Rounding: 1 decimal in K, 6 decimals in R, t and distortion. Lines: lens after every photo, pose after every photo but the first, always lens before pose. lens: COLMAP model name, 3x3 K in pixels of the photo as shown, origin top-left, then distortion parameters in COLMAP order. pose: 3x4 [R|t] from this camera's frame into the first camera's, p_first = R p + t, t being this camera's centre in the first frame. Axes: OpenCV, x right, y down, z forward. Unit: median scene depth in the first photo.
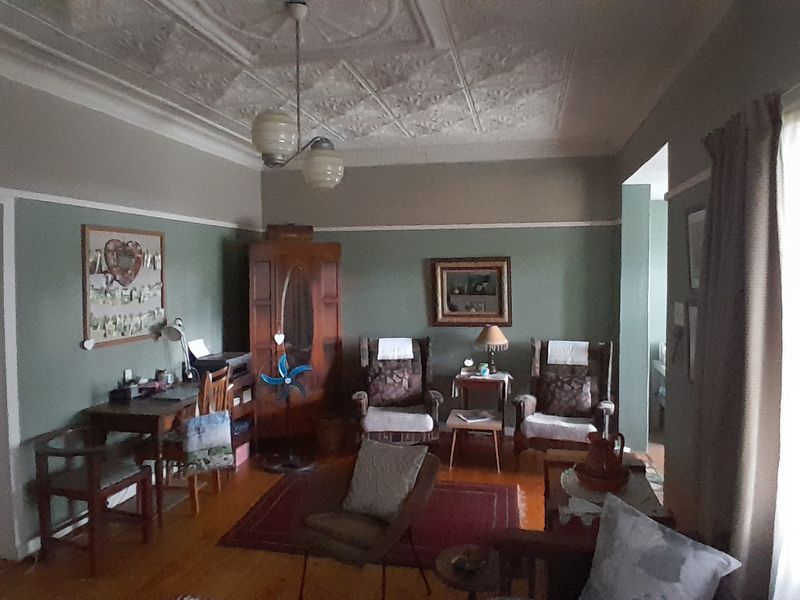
lens RADIAL K [[542.2, 0, 402.5], [0, 542.2, 284.4], [0, 0, 1]] dist [0.033908, -0.064412]
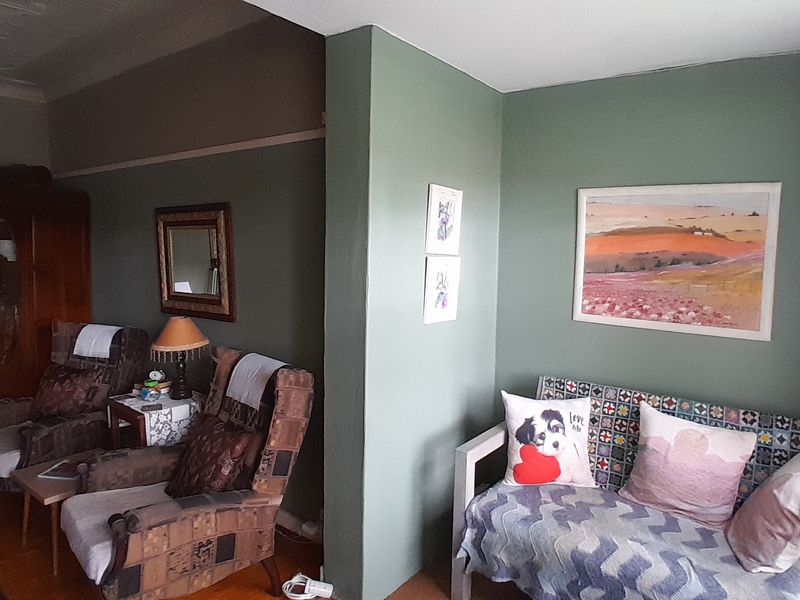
lens RADIAL K [[542.2, 0, 402.5], [0, 542.2, 284.4], [0, 0, 1]] dist [0.033908, -0.064412]
pose [[0.893309, 0.054027, -0.446185, 0.623606], [-0.030512, 0.997748, 0.059727, -0.004397], [0.448407, -0.039741, 0.892946, 0.566970]]
